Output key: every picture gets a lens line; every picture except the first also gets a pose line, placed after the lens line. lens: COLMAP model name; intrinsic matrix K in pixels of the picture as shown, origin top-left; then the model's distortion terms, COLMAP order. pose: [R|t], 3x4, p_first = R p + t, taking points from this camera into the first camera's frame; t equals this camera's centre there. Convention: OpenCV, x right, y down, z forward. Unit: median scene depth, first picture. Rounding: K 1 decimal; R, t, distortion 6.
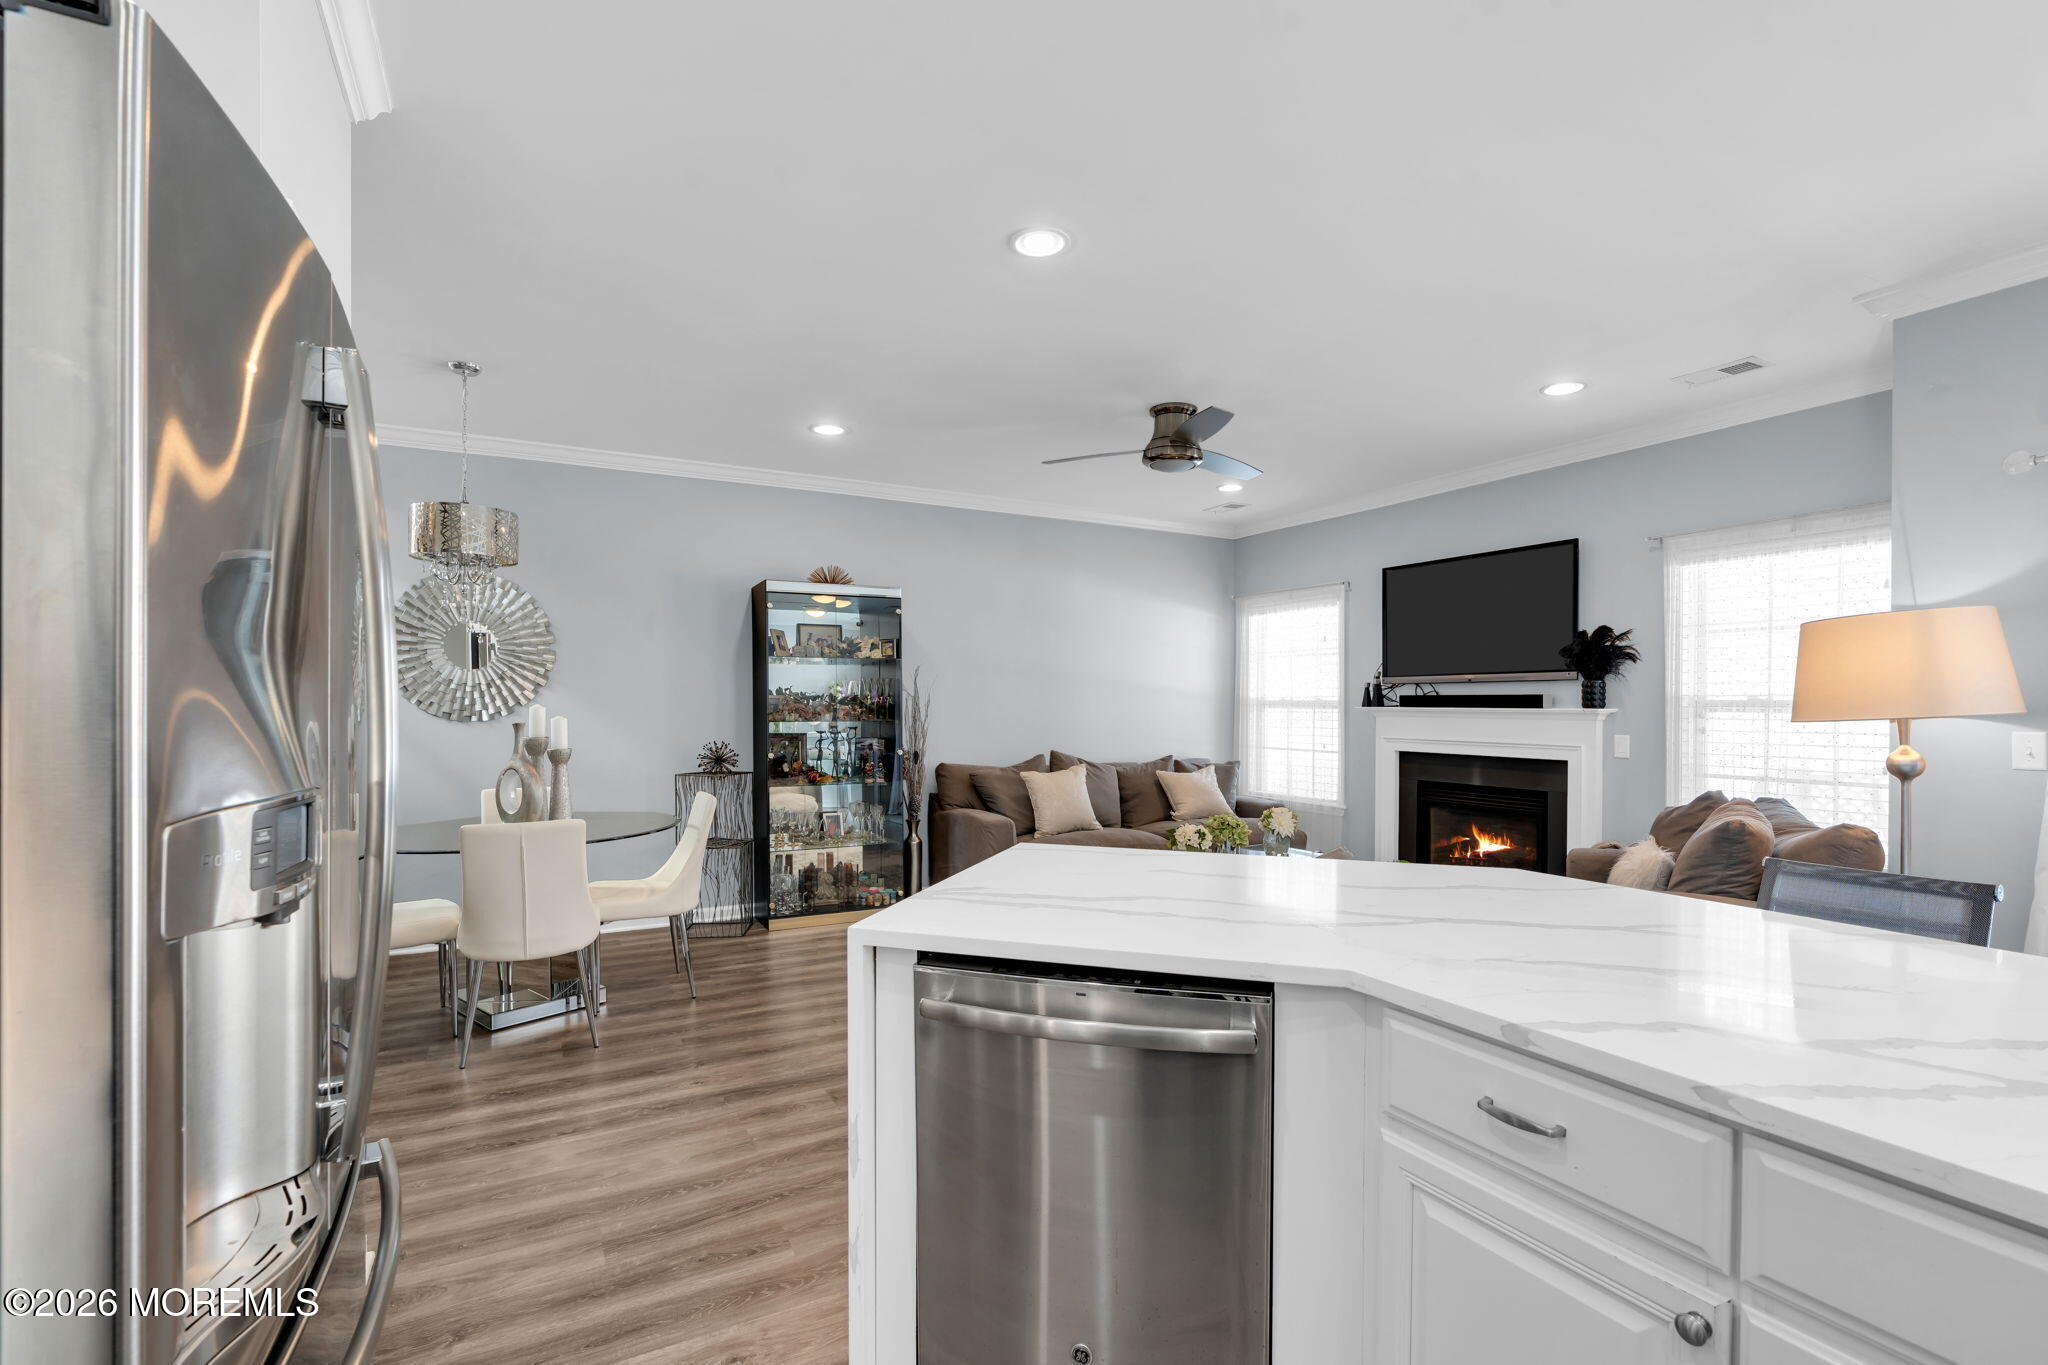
lens RADIAL K [[917.1, 0, 1029.6], [0, 917.1, 710.1], [0, 0, 1]] dist [-0.008937, 0.003918]
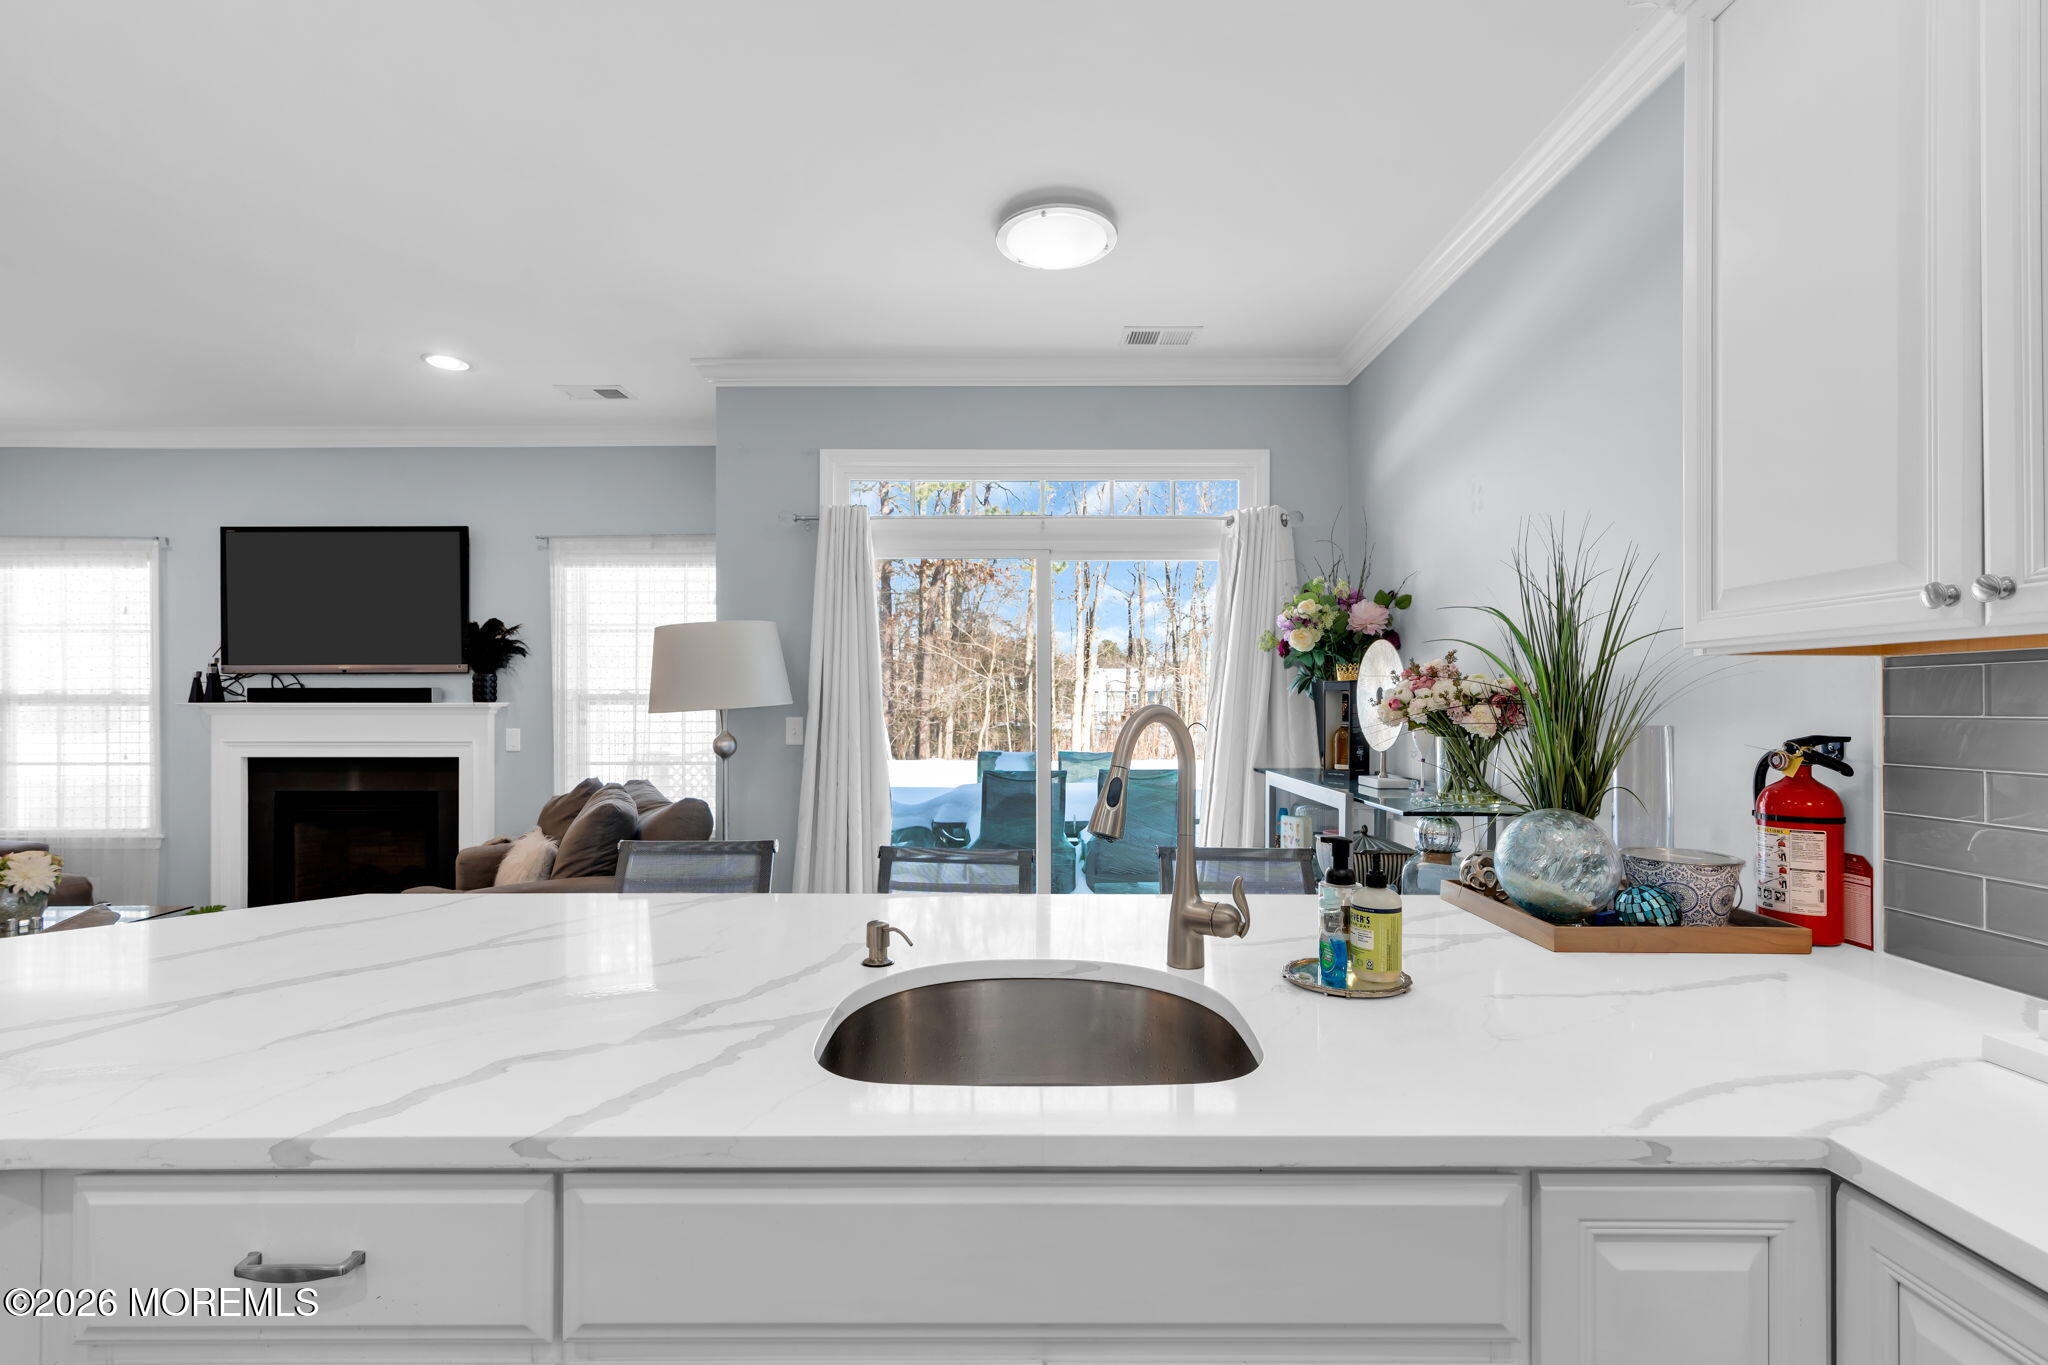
lens RADIAL K [[917.1, 0, 1021.0], [0, 917.1, 696.3], [0, 0, 1]] dist [-0.008937, 0.003918]
pose [[0.480098, -0.001695, 0.877213, 0.035902], [0.009454, 0.999950, -0.003243, 0.000130], [-0.877164, 0.009850, 0.480090, 0.029102]]
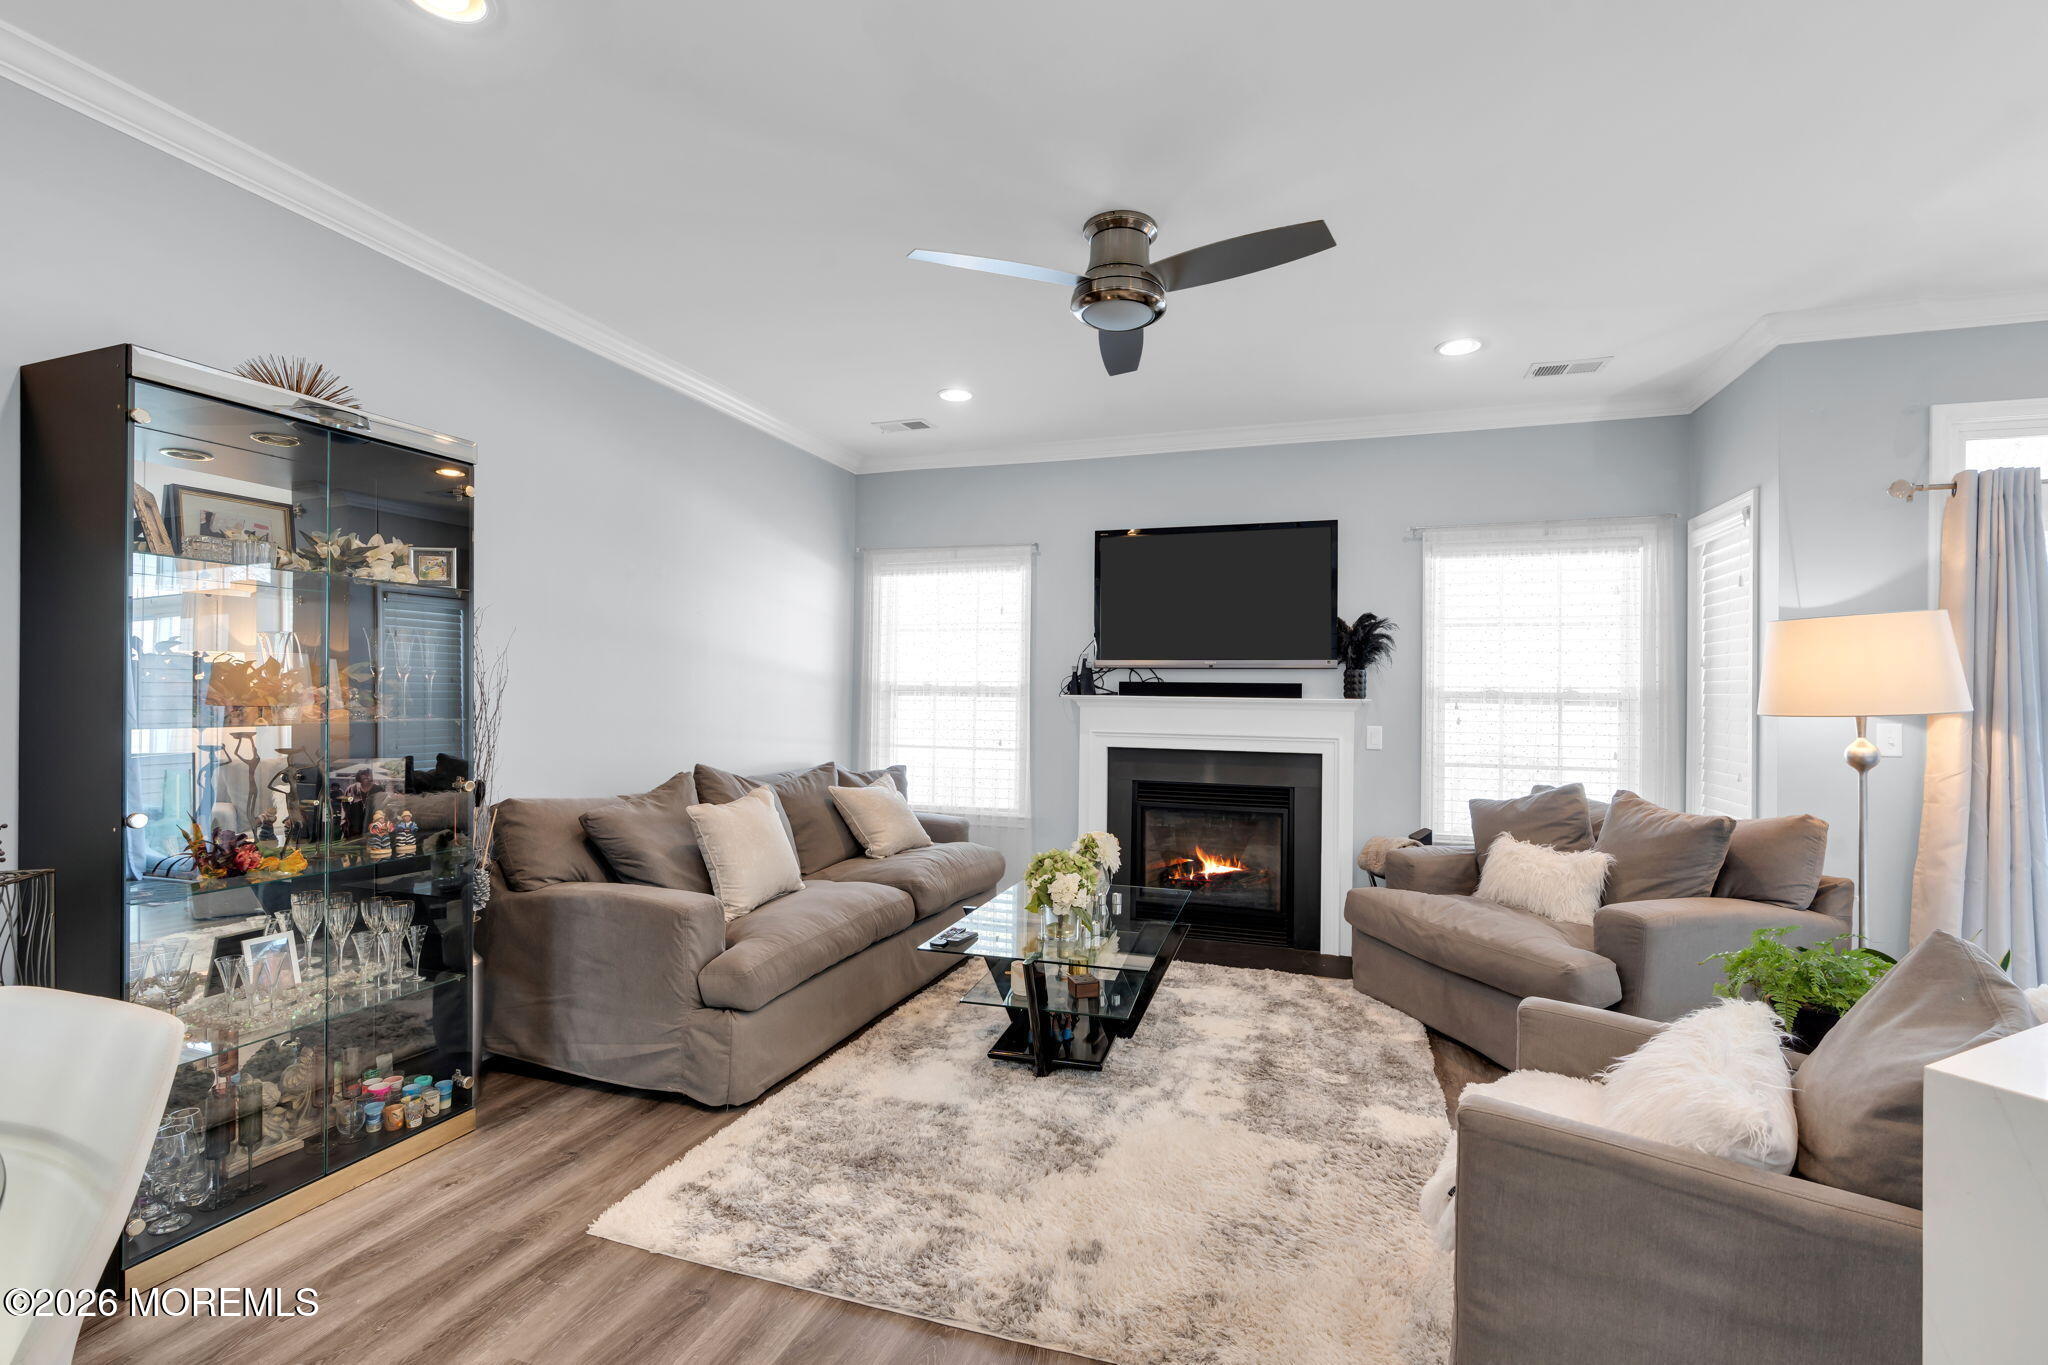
lens RADIAL K [[917.1, 0, 1009.4], [0, 917.1, 680.9], [0, 0, 1]] dist [-0.008937, 0.003918]
pose [[0.737077, 0.014940, 0.675643, -0.314411], [-0.005429, 0.999854, -0.016187, -0.003301], [-0.675787, 0.008263, 0.737051, 0.561881]]
